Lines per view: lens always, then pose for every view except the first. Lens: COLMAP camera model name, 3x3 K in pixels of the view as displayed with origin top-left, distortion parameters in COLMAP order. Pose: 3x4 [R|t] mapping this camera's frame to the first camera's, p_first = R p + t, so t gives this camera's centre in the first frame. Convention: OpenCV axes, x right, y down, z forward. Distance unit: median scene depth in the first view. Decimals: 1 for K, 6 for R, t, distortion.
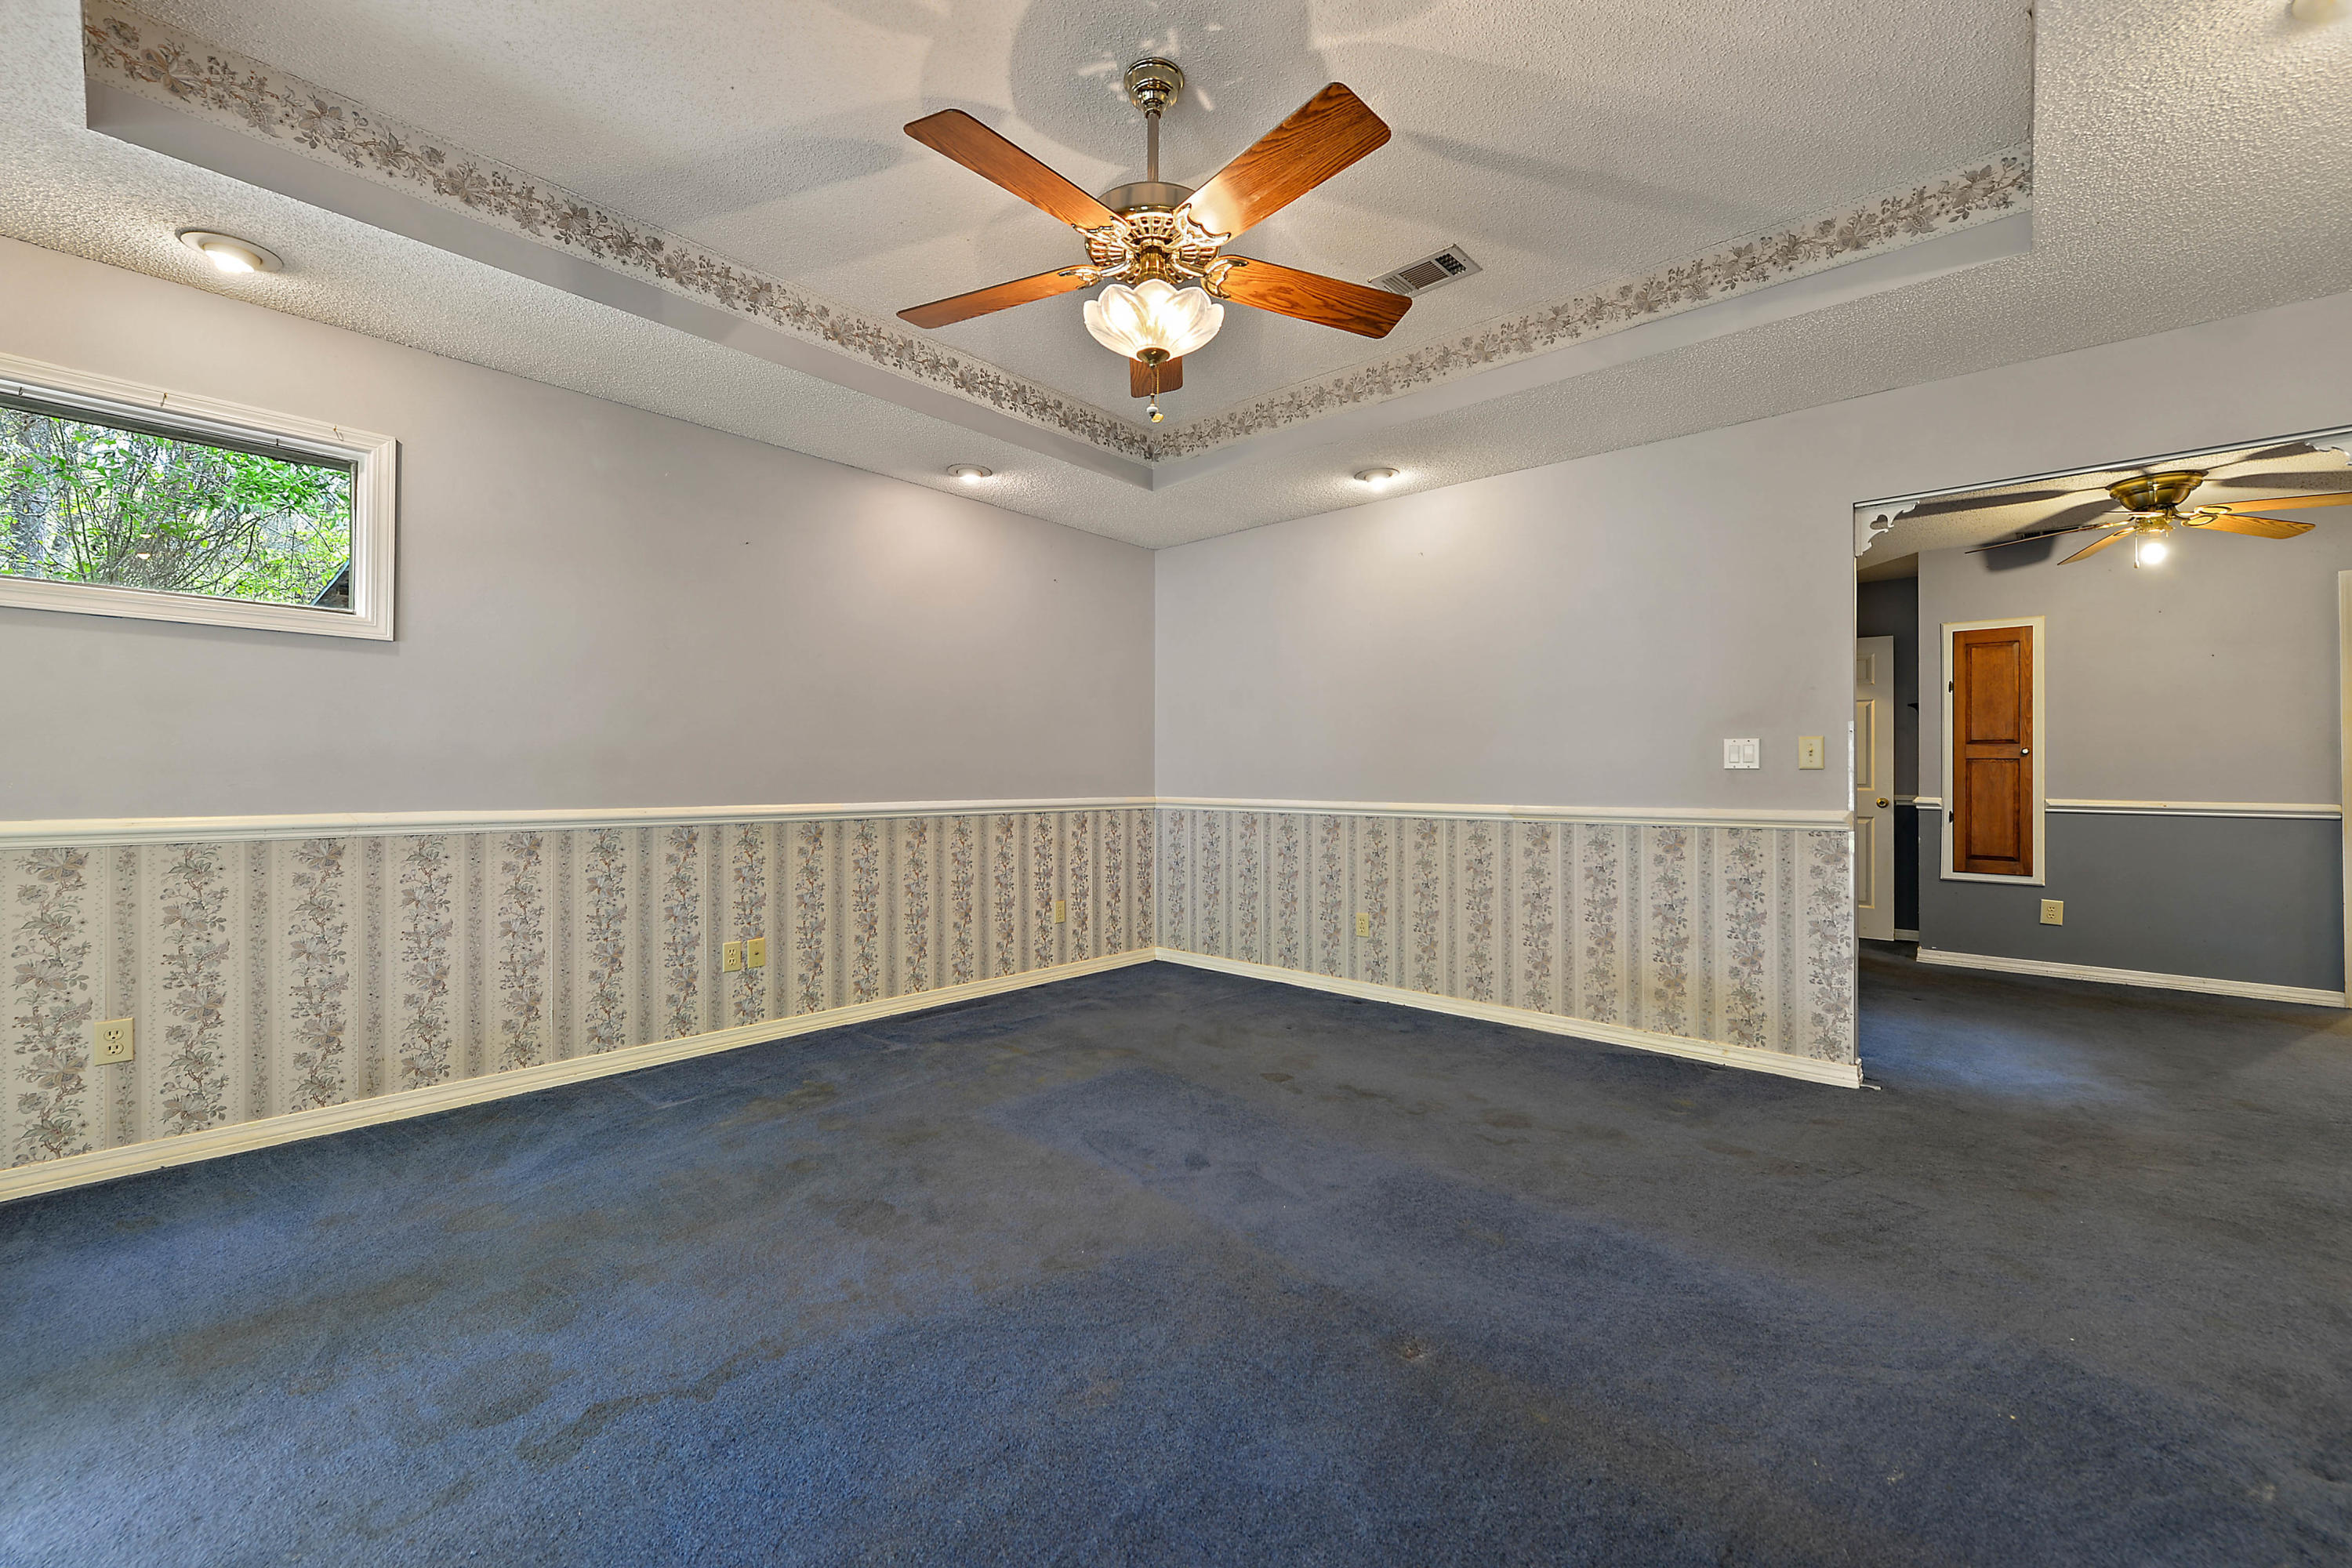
lens RADIAL K [[937.8, 0, 1168.7], [0, 937.8, 763.6], [0, 0, 1]] dist [-0.000367, -0.000442]
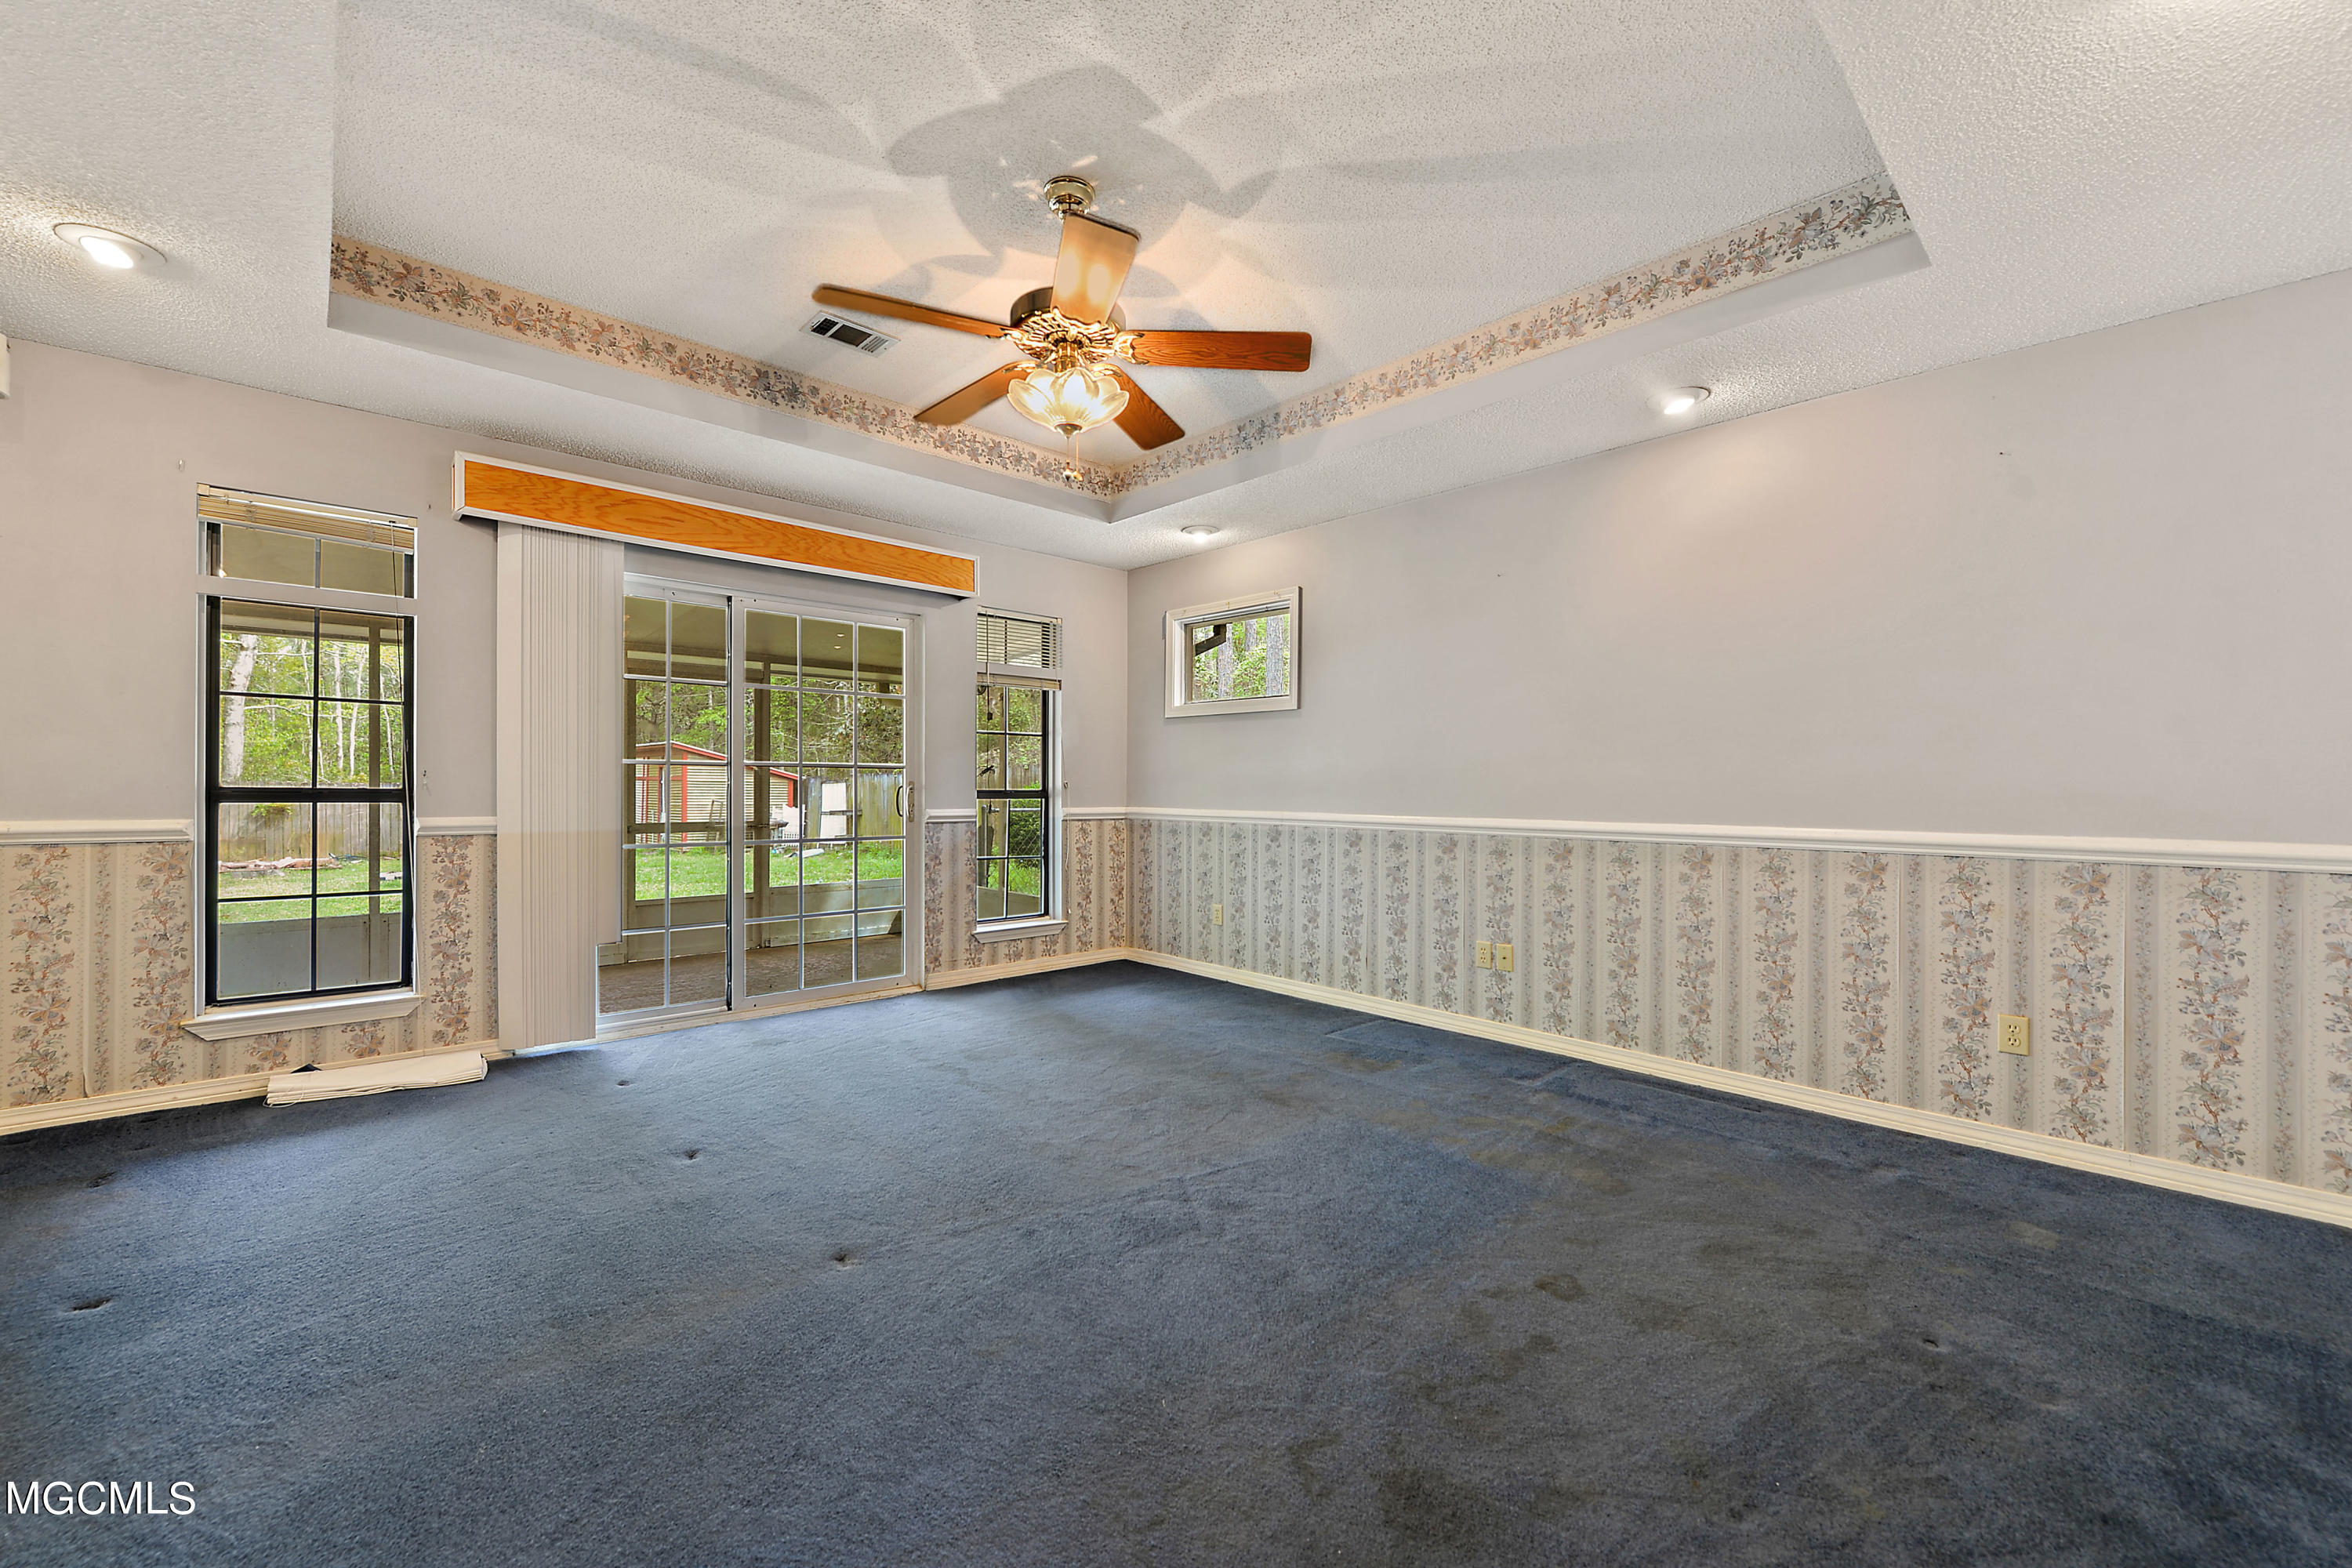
lens RADIAL K [[945.1, 0, 1174.4], [0, 945.1, 800.4], [0, 0, 1]] dist [-0.000221, -0.000606]
pose [[-0.104208, 0.007125, -0.994530, 0.364661], [0.006919, 0.999955, 0.006439, 0.006421], [0.994531, -0.006210, -0.104252, 0.397769]]
